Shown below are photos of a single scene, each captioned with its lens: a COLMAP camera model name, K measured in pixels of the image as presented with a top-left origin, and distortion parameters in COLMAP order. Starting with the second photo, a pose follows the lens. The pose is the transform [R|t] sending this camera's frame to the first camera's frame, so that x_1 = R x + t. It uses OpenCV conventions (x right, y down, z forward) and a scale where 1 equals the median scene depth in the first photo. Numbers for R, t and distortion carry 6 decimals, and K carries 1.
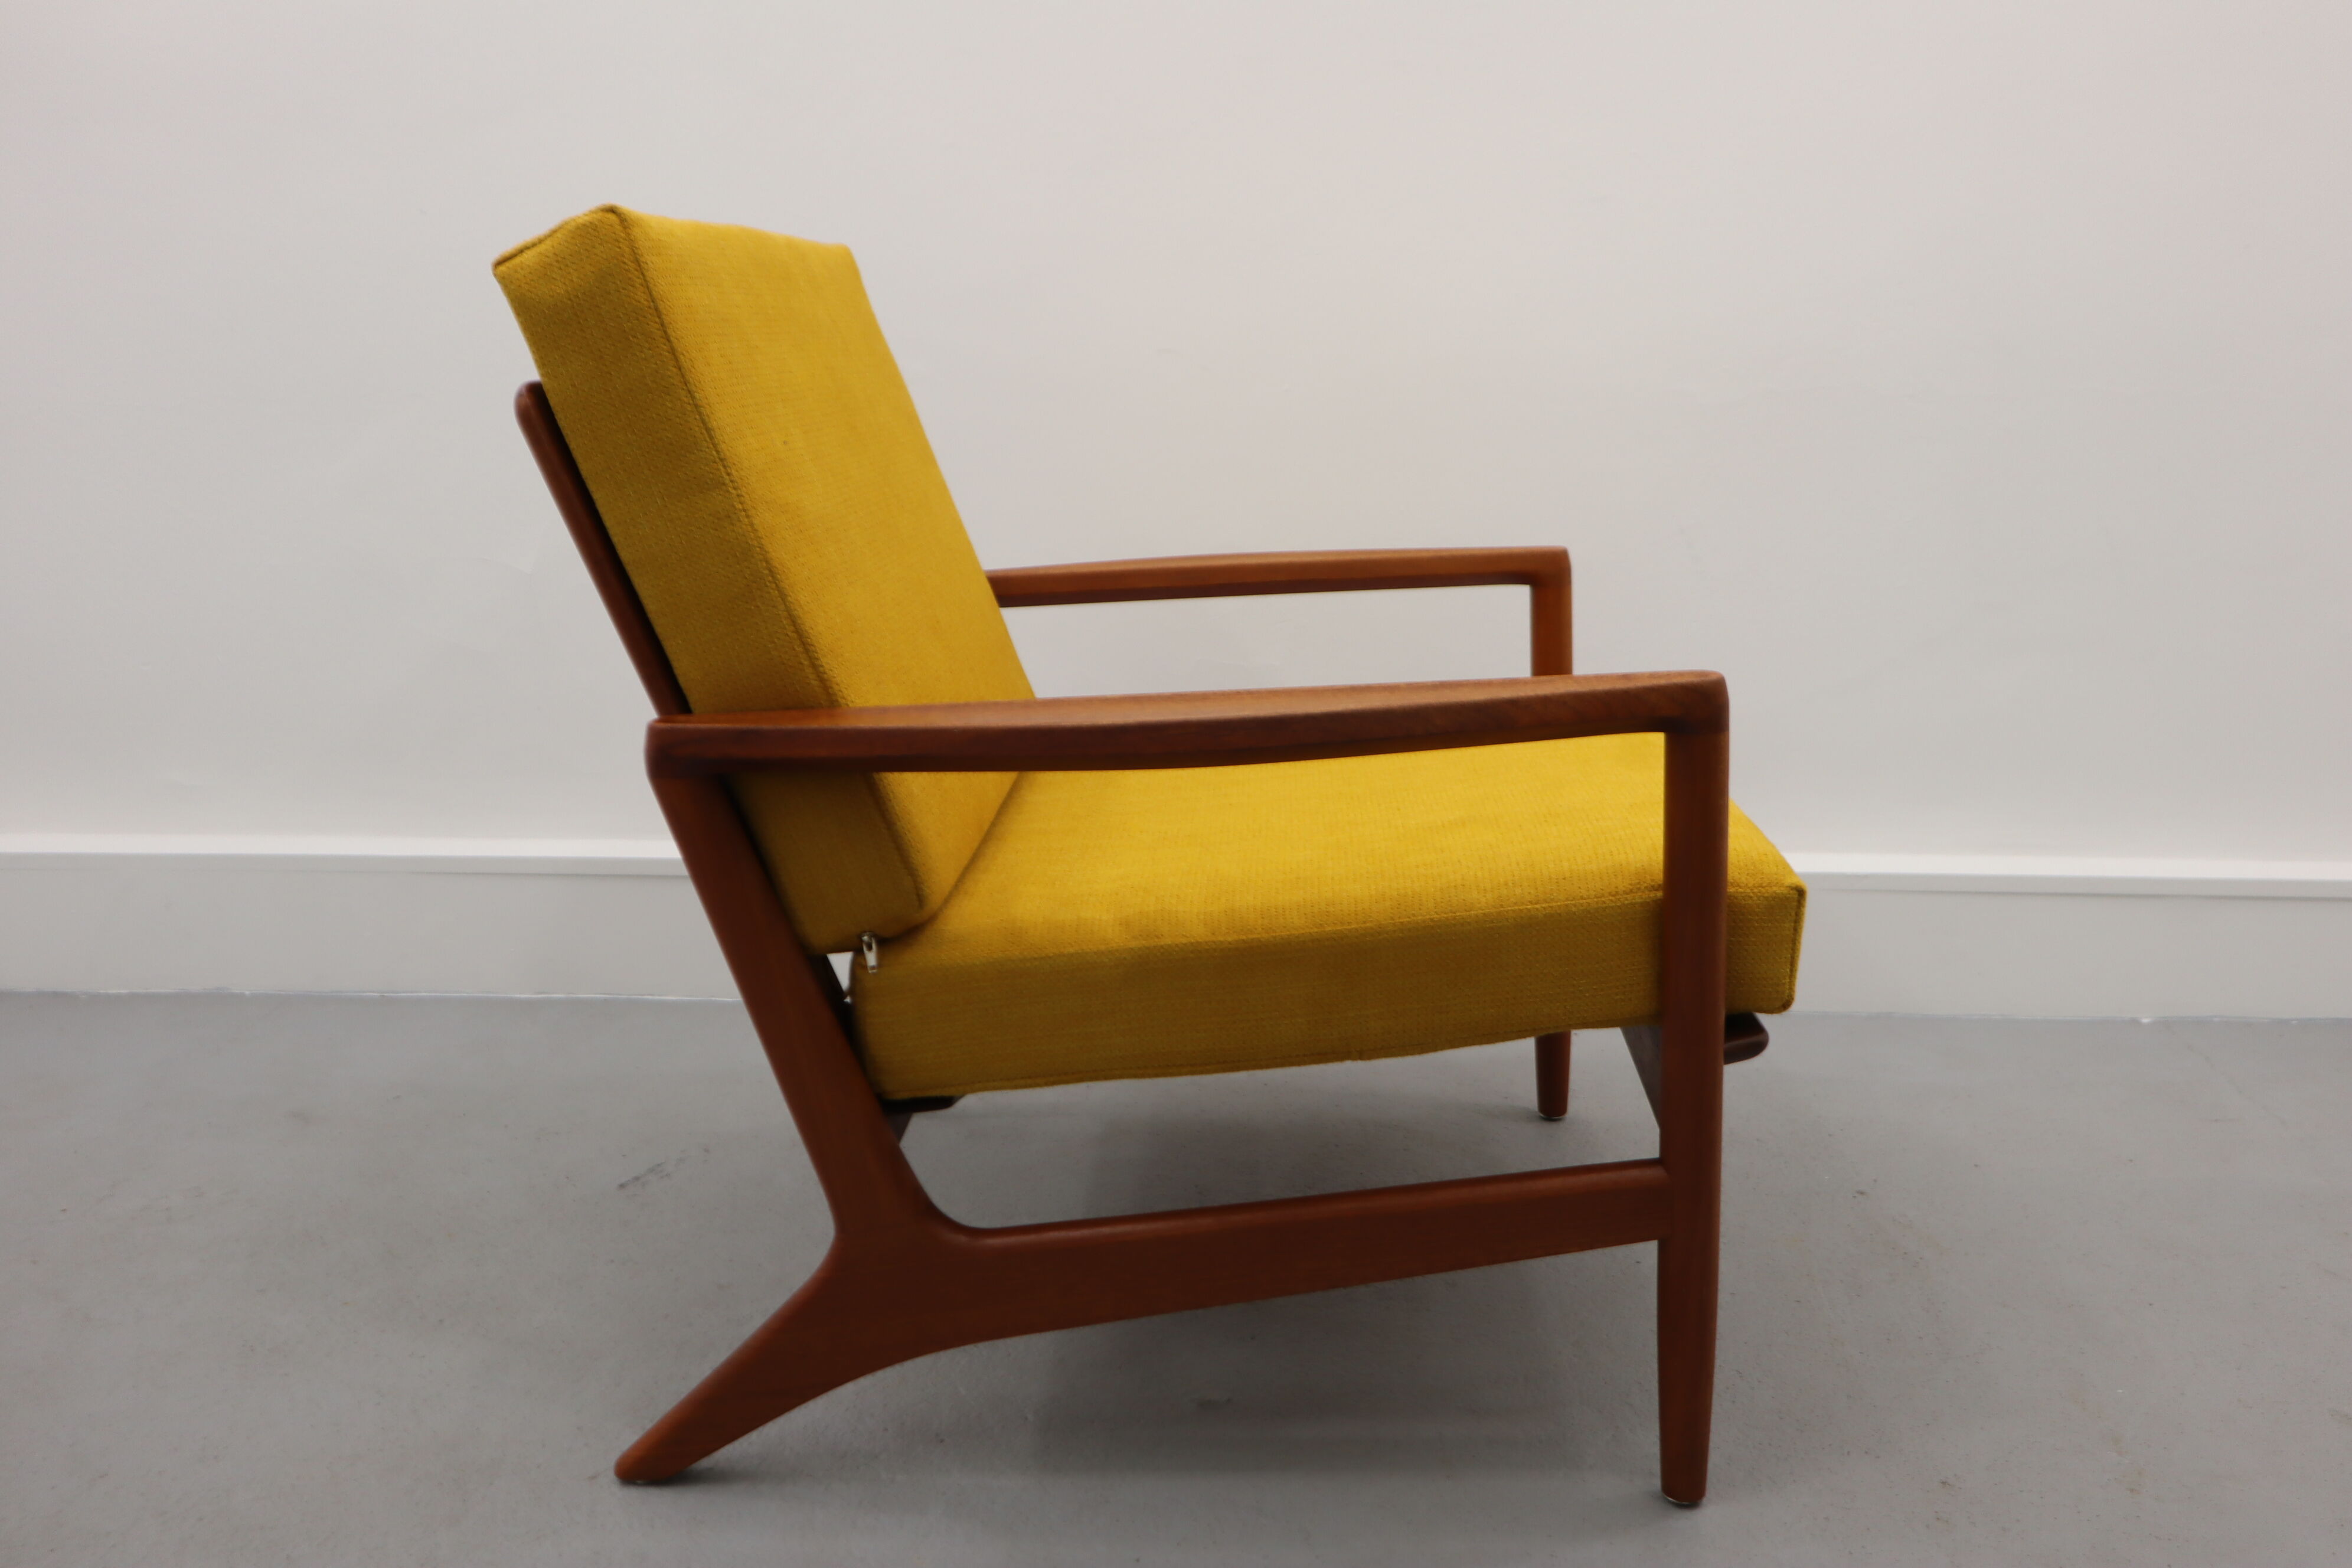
lens RADIAL K [[1983.5, 0, 1224.7], [0, 1983.5, 816.7], [0, 0, 1]] dist [-0.067447, 0.089567]
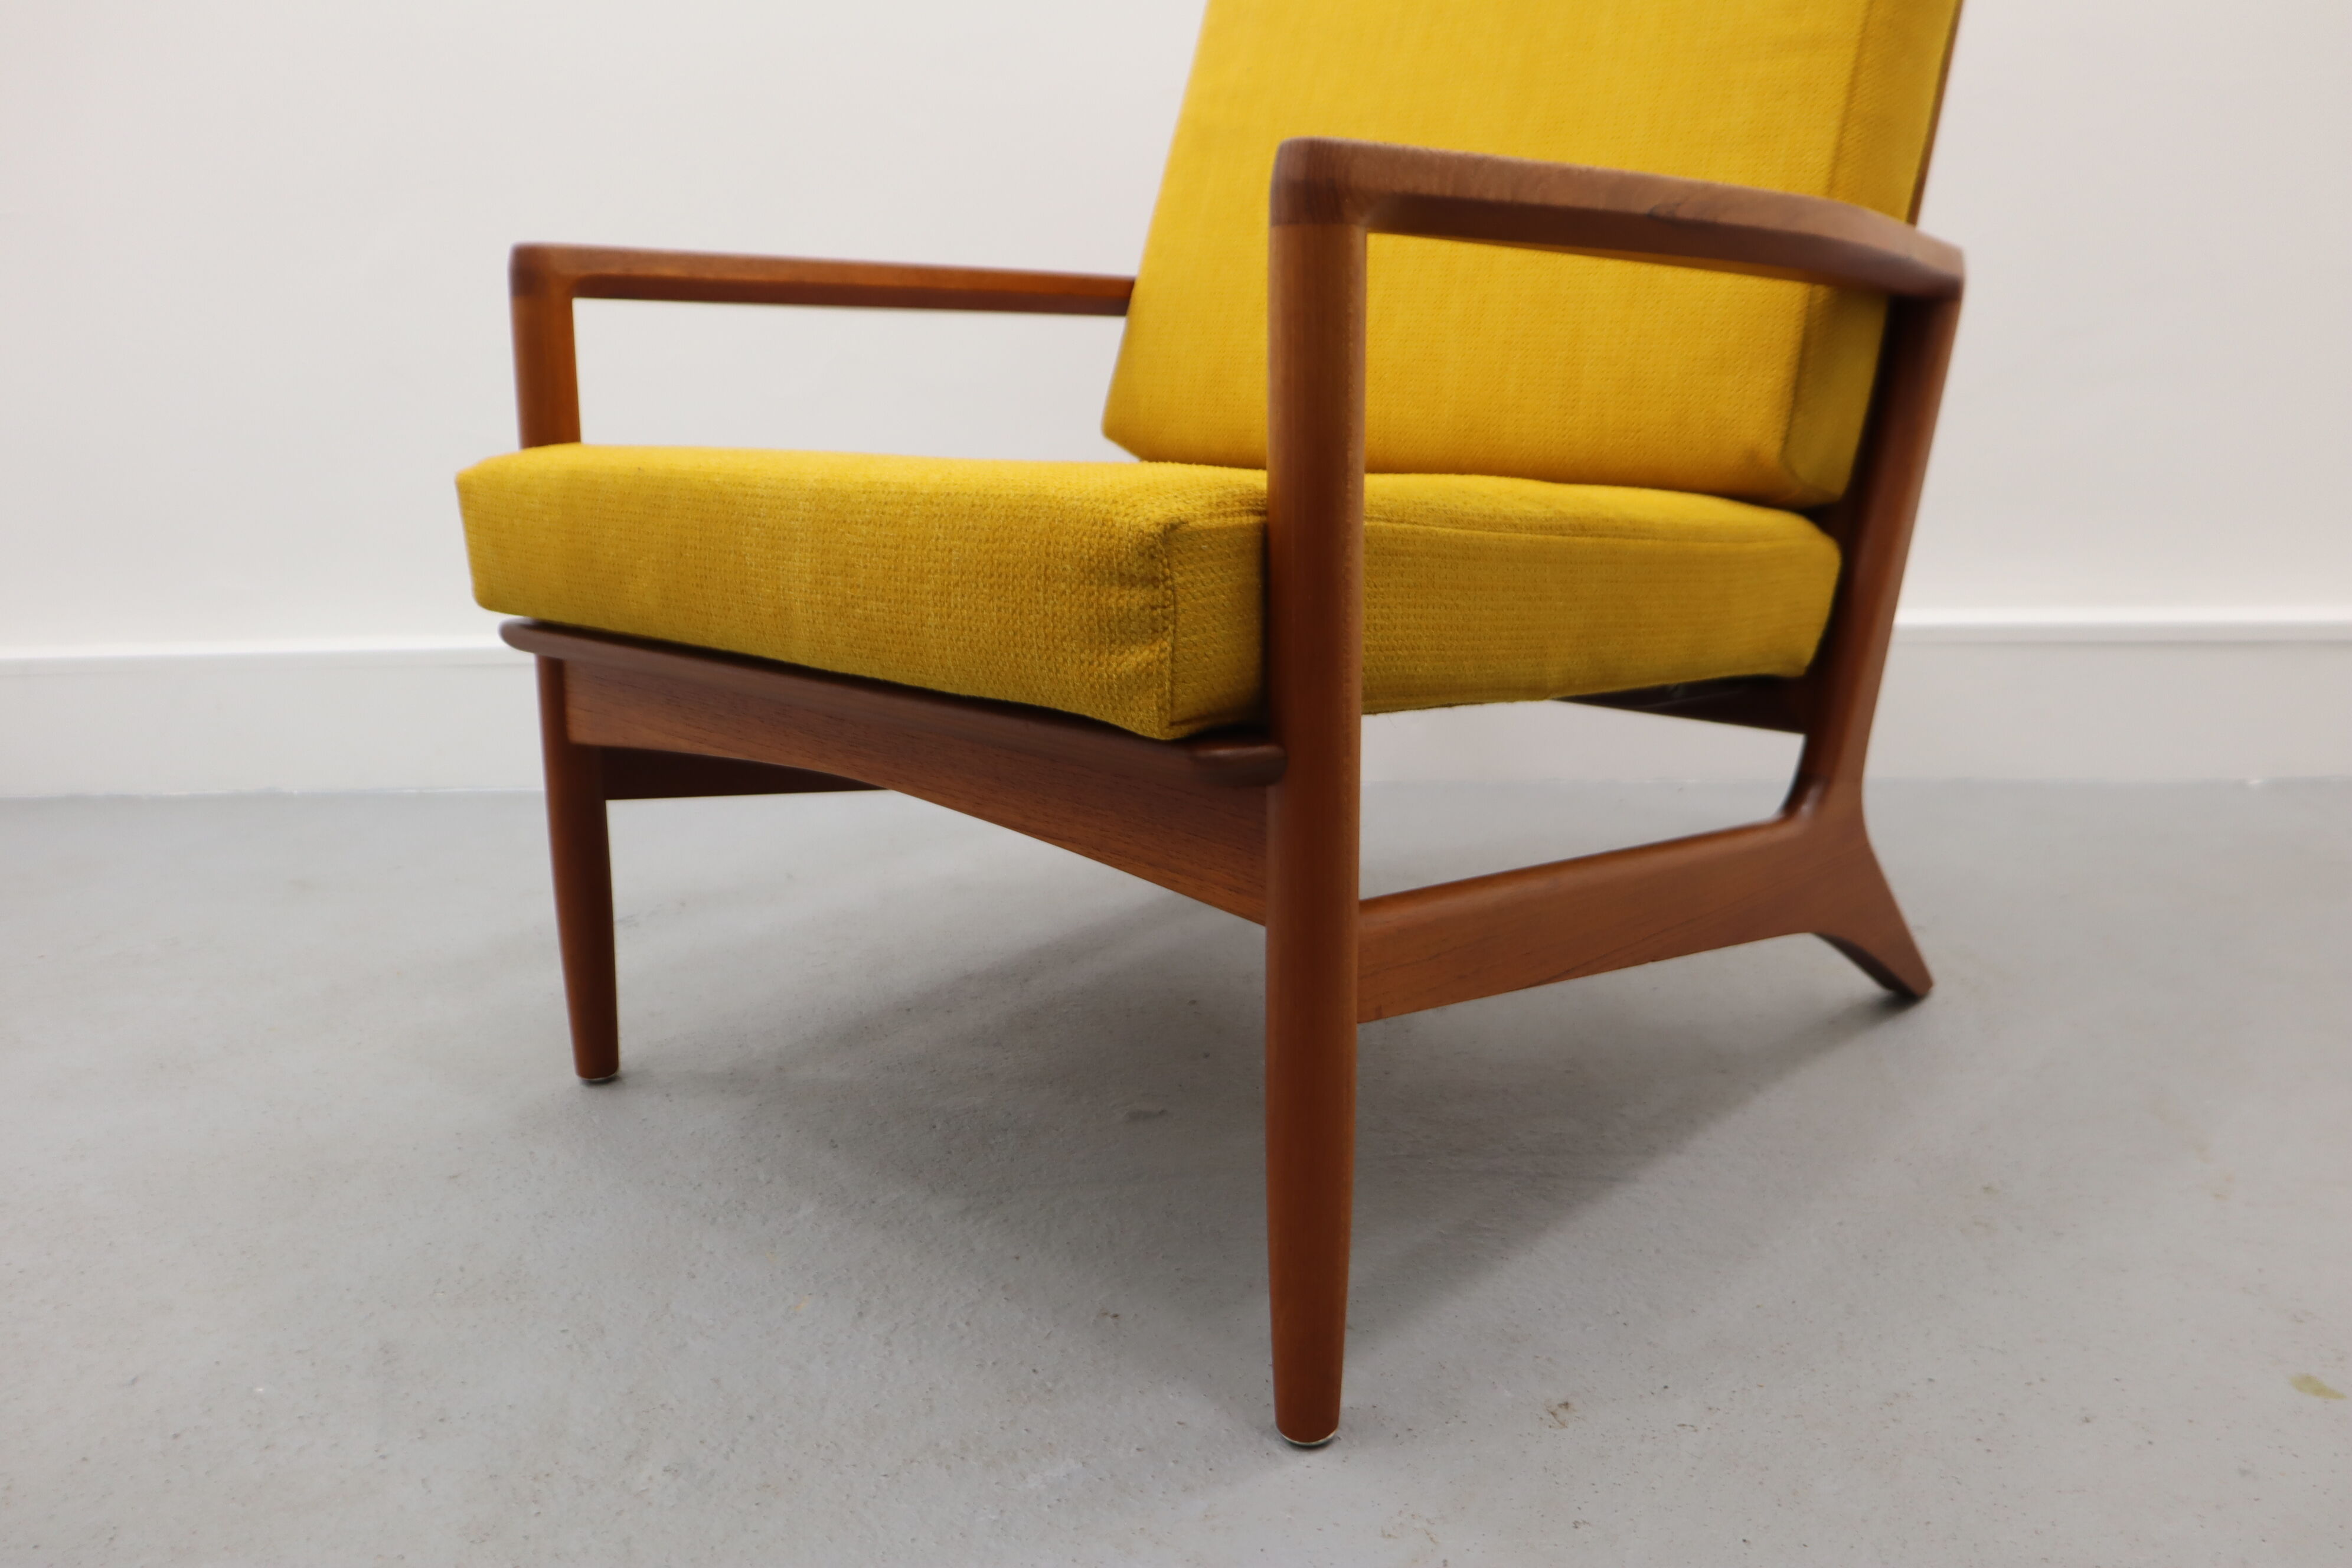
lens RADIAL K [[1826.6, 0, 1222.4], [0, 1826.6, 803.3], [0, 0, 1]] dist [-0.085580, 0.077378]
pose [[0.995155, -0.017347, -0.096780, 0.092758], [0.018354, 0.999786, 0.009526, 0.126686], [0.096595, -0.011256, 0.995260, 0.159617]]
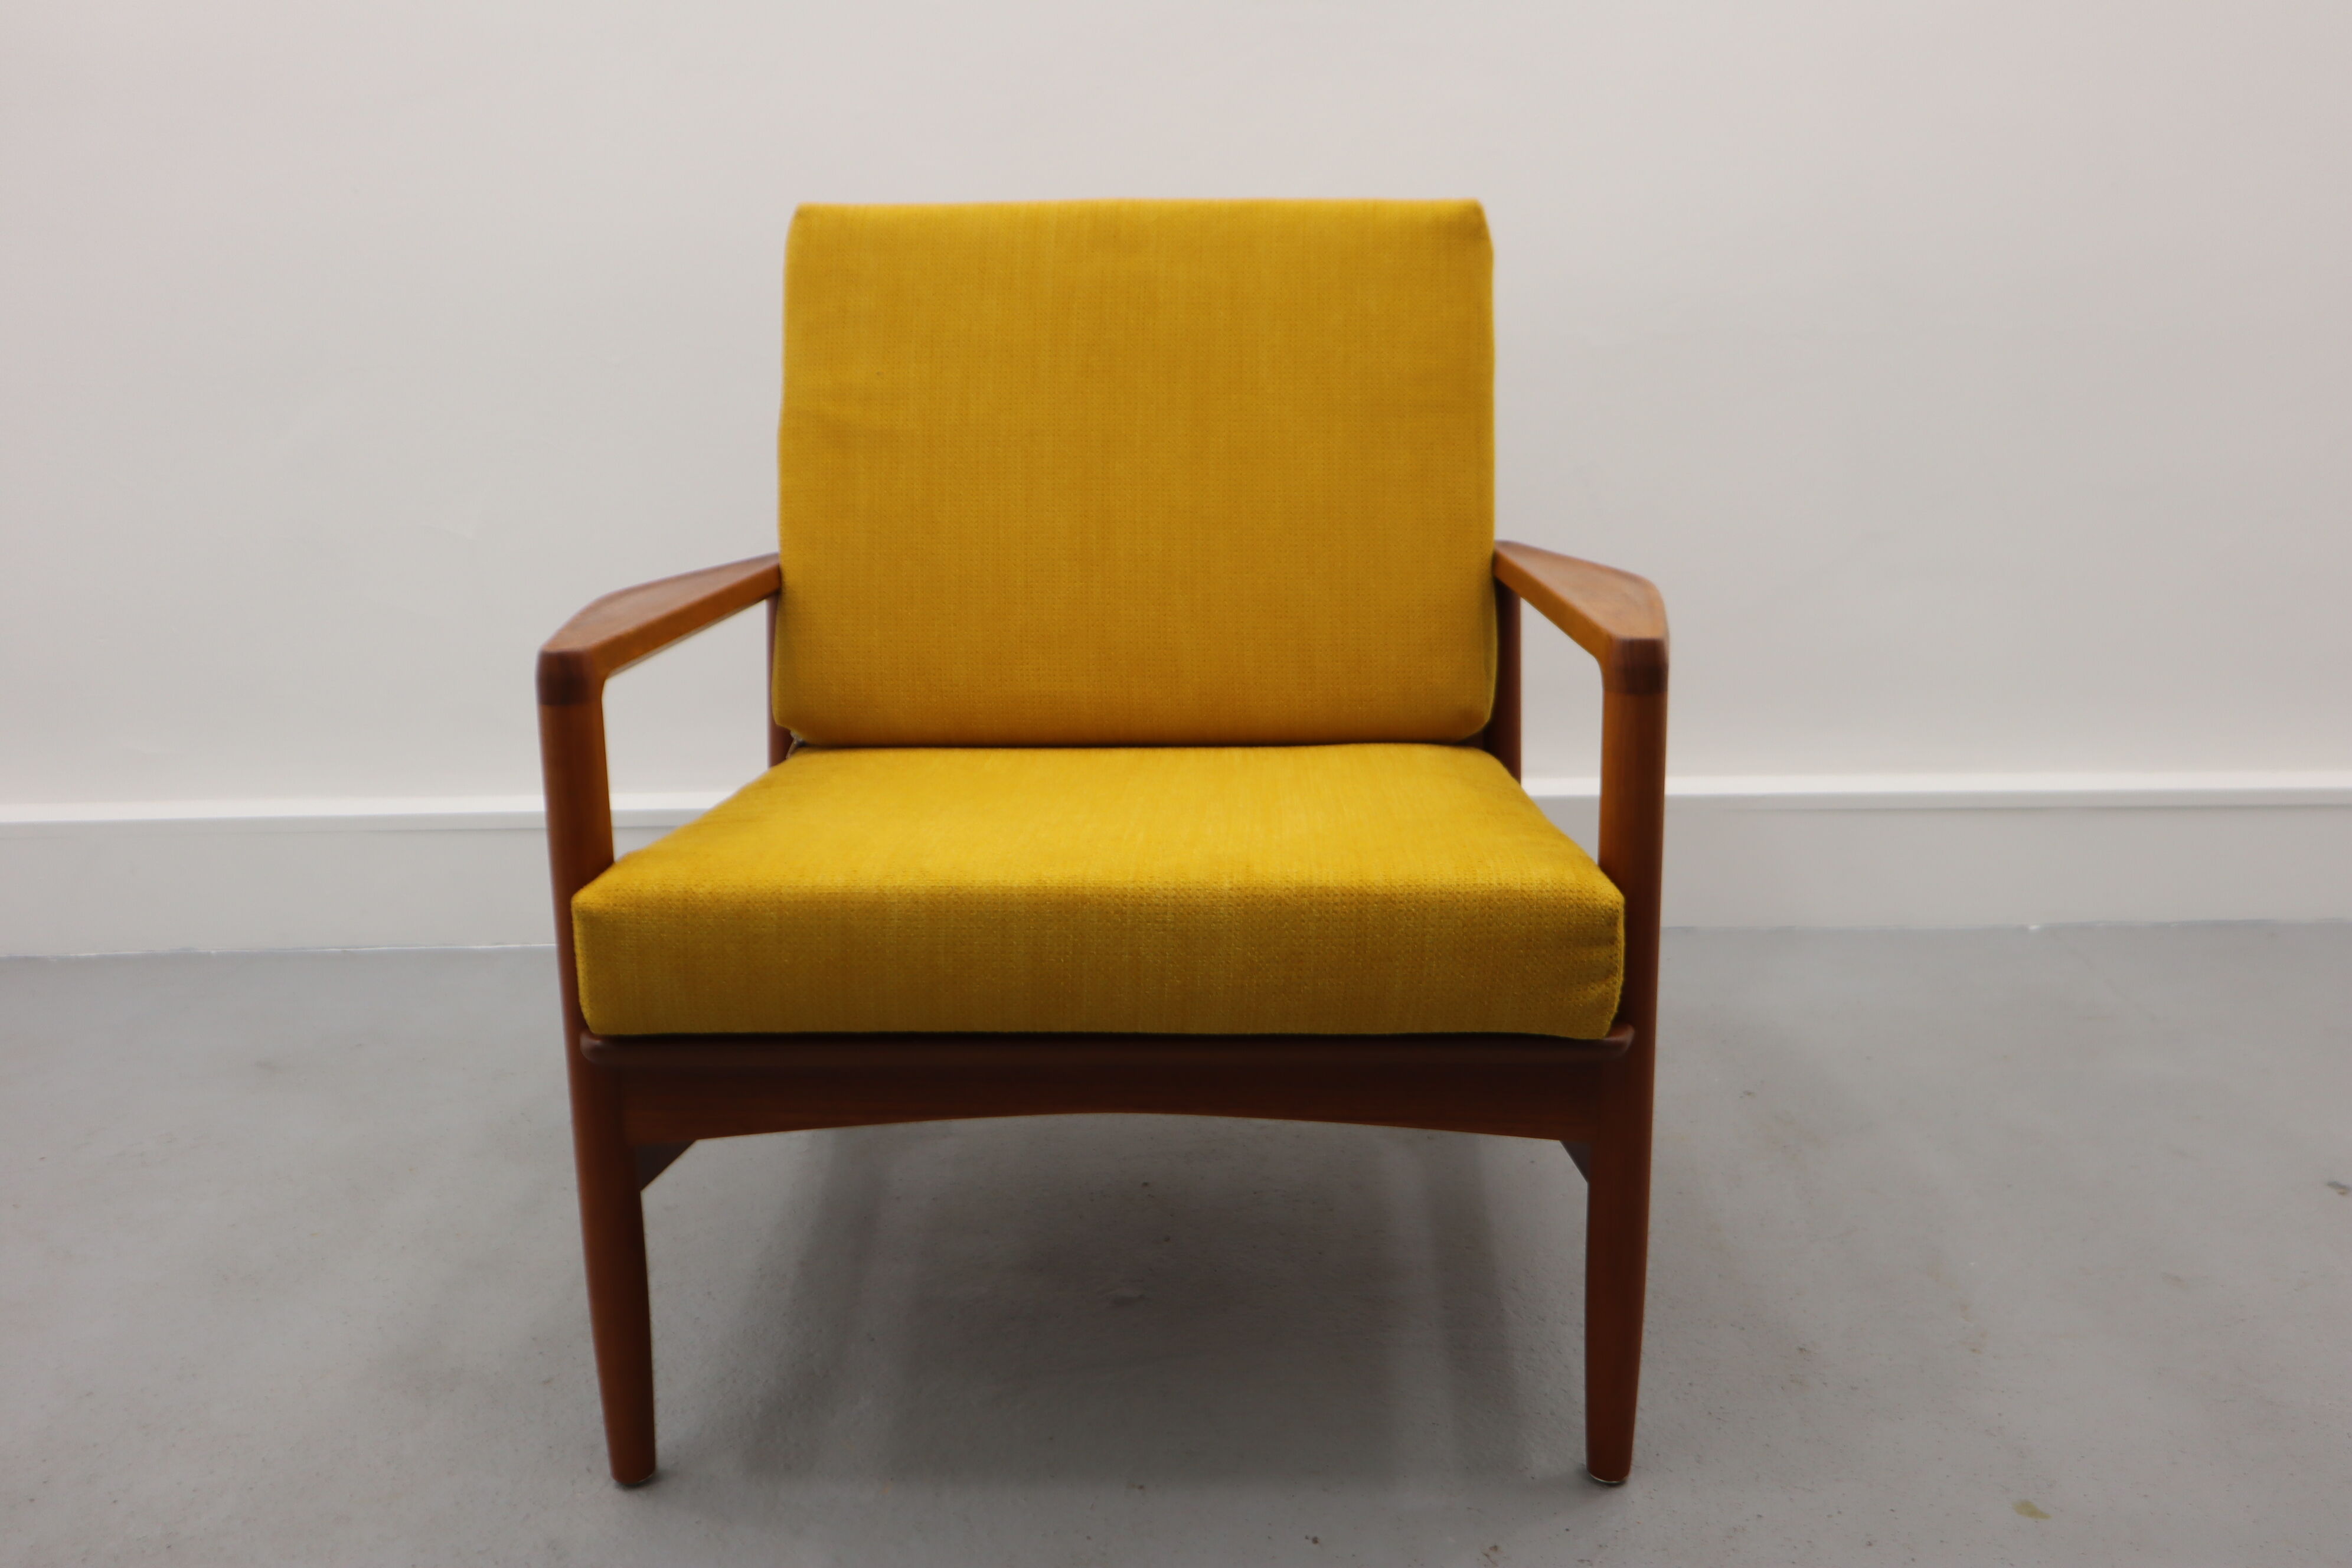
lens RADIAL K [[1983.5, 0, 1227.0], [0, 1983.5, 817.3], [0, 0, 1]] dist [-0.067447, 0.089567]
pose [[0.999543, -0.027415, 0.012733, 0.035171], [0.027076, 0.999294, 0.026044, 0.007825], [-0.013438, -0.025687, 0.999580, -0.055811]]
